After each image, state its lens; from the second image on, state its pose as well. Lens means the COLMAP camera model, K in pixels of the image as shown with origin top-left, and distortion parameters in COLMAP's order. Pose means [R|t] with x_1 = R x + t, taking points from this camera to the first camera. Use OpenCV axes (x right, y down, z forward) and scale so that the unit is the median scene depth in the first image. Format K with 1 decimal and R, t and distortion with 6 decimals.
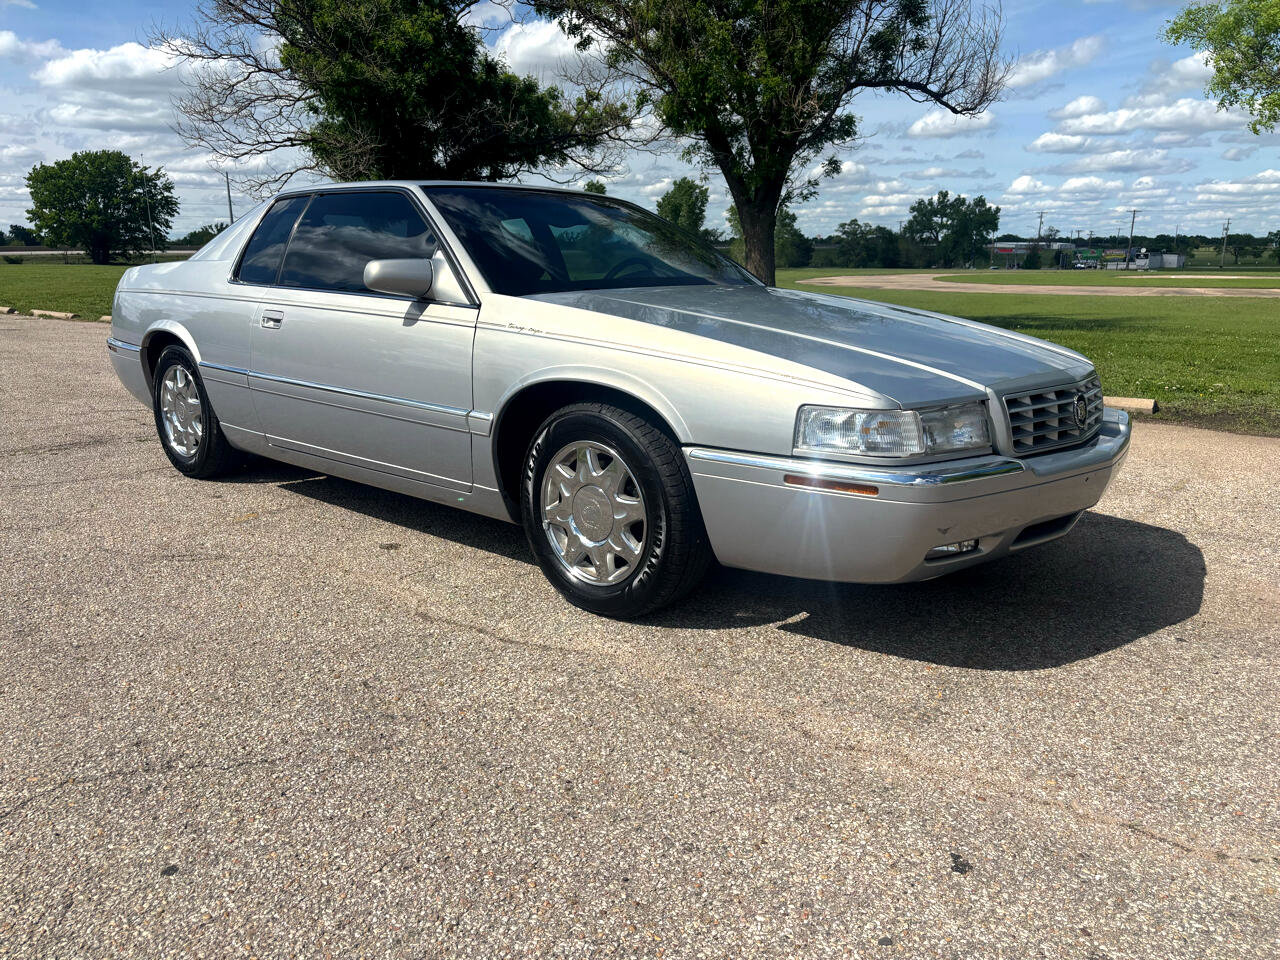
lens RADIAL K [[978.1, 0, 641.1], [0, 978.1, 484.8], [0, 0, 1]] dist [0.044819, -0.047458]
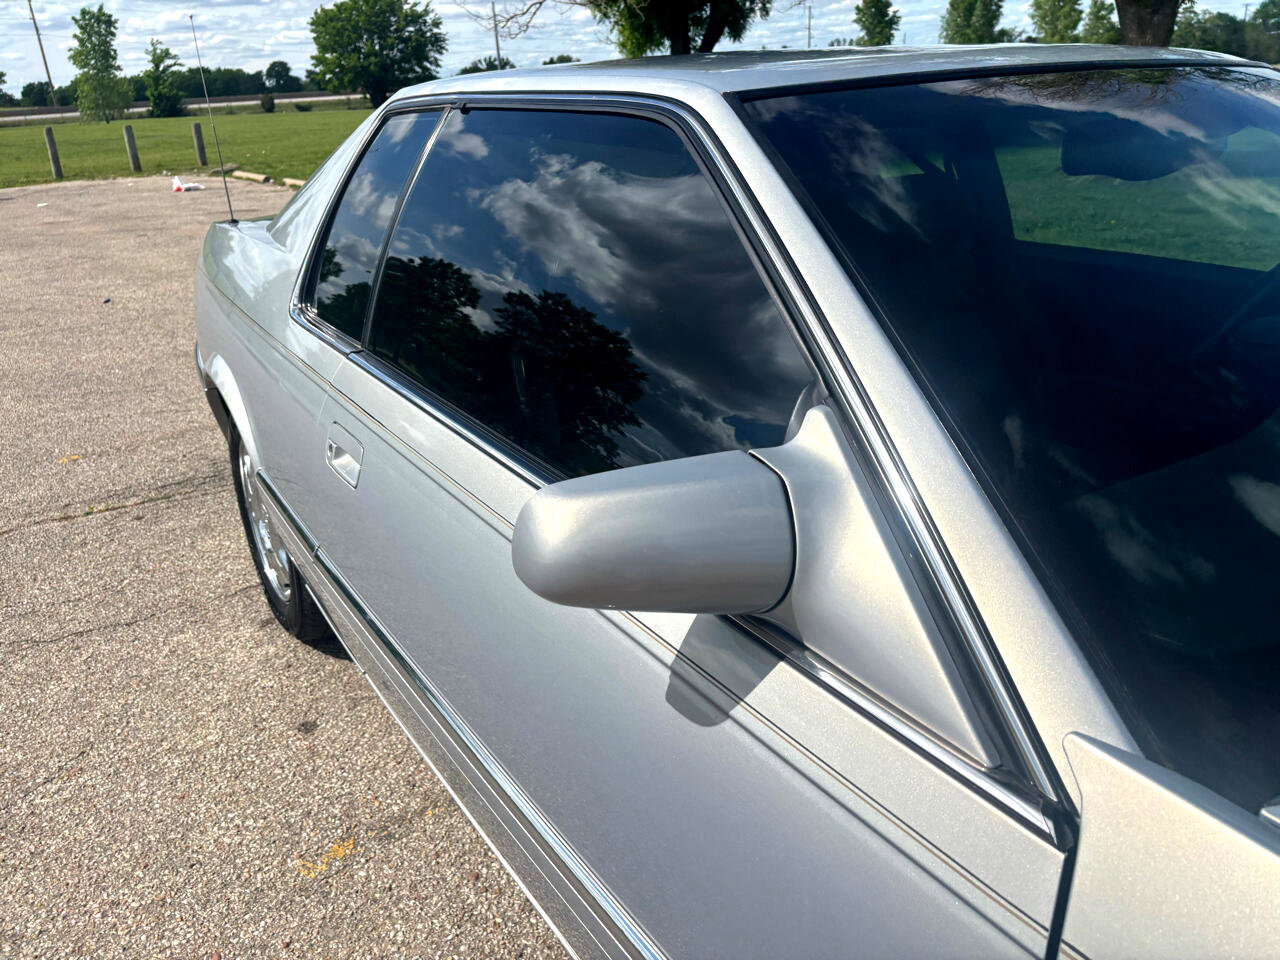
lens RADIAL K [[978.1, 0, 639.0], [0, 978.1, 480.4], [0, 0, 1]] dist [0.044819, -0.047458]
pose [[0.966557, 0.048693, -0.251786, -0.040330], [-0.007117, 0.986524, 0.163463, -0.056267], [0.256352, -0.156205, 0.953878, 0.163192]]
